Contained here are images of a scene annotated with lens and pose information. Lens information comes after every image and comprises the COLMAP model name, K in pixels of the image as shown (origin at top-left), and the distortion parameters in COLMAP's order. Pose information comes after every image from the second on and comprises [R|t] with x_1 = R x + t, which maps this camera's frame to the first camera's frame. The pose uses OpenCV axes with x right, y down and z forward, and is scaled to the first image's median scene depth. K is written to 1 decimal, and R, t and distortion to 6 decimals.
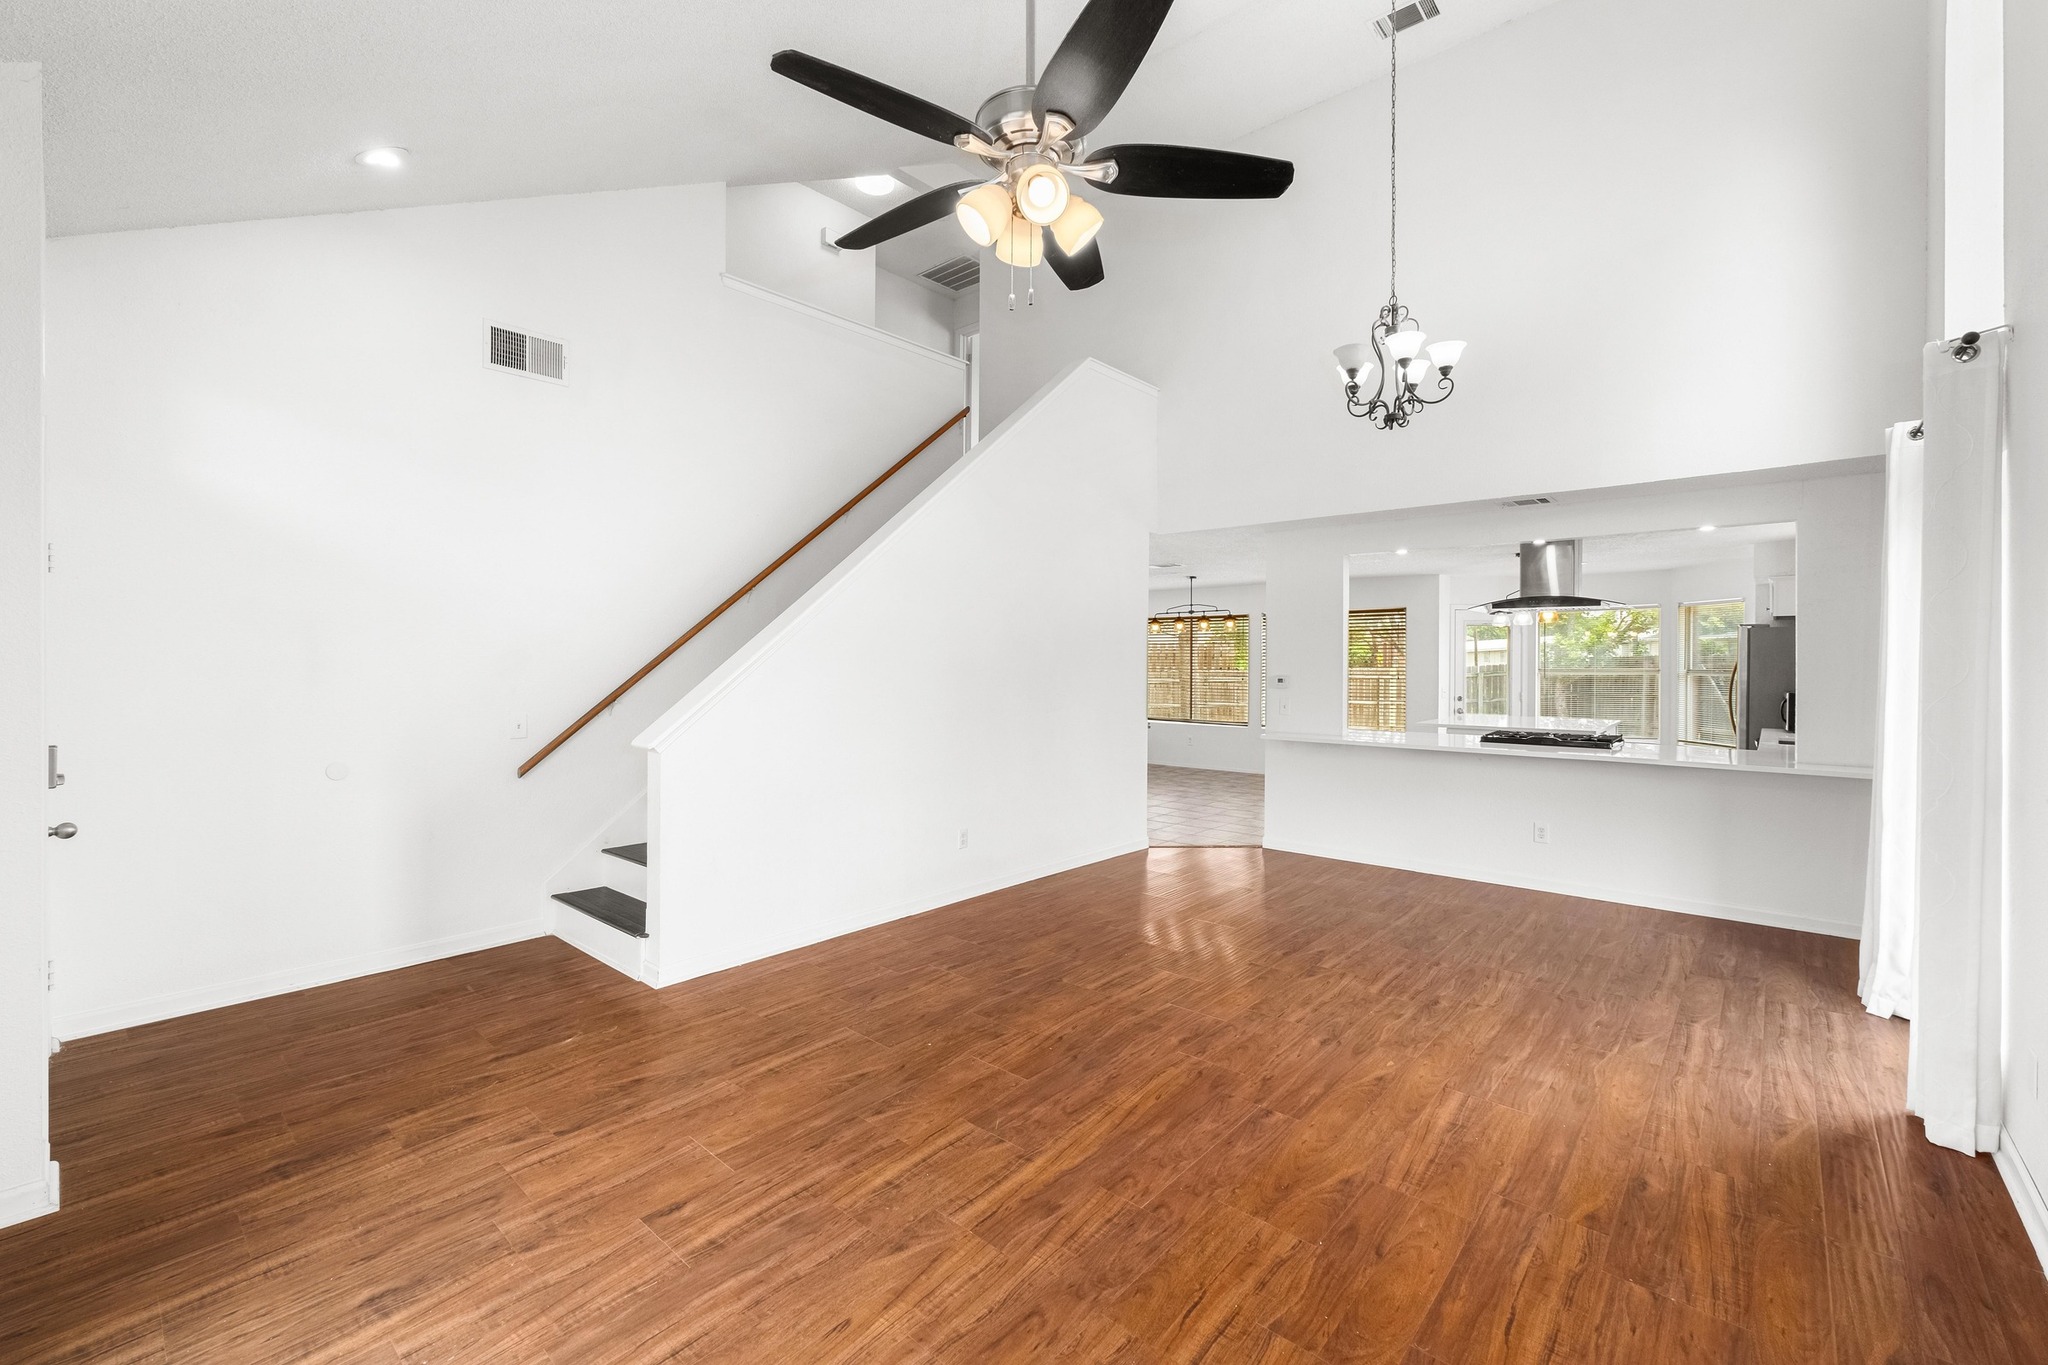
lens RADIAL K [[850.5, 0, 1045.1], [0, 850.5, 662.2], [0, 0, 1]] dist [-0.021173, 0.006568]
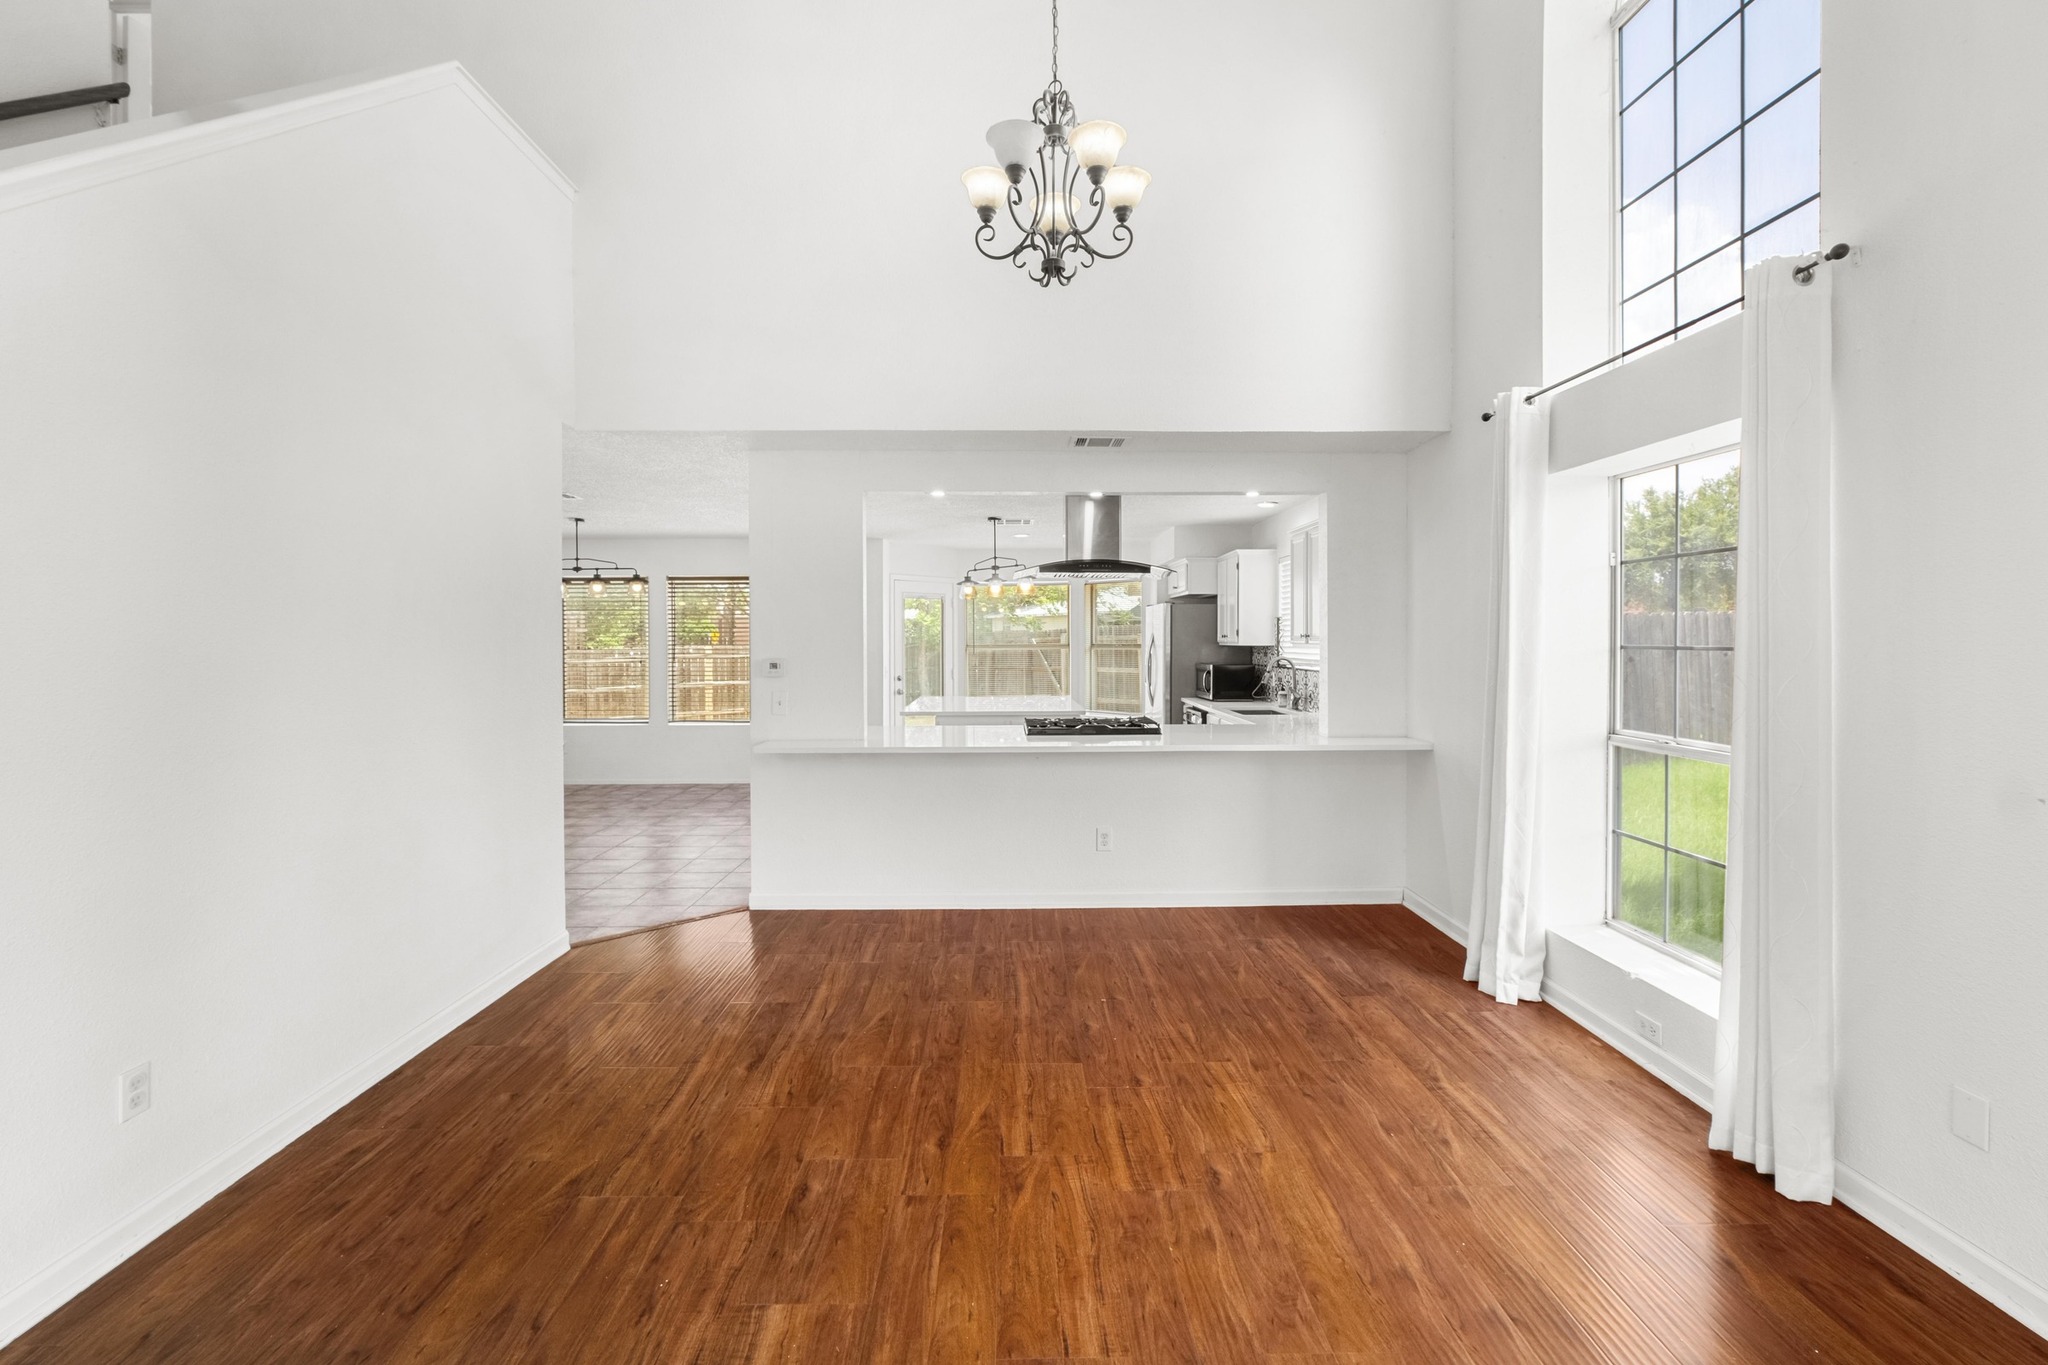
lens RADIAL K [[881.3, 0, 1035.7], [0, 881.3, 650.3], [0, 0, 1]] dist [-0.023467, 0.011933]
pose [[0.753314, -0.014737, 0.657496, -0.055151], [0.006823, 0.999870, 0.014594, -0.000429], [-0.657625, -0.006508, 0.753317, 0.516601]]
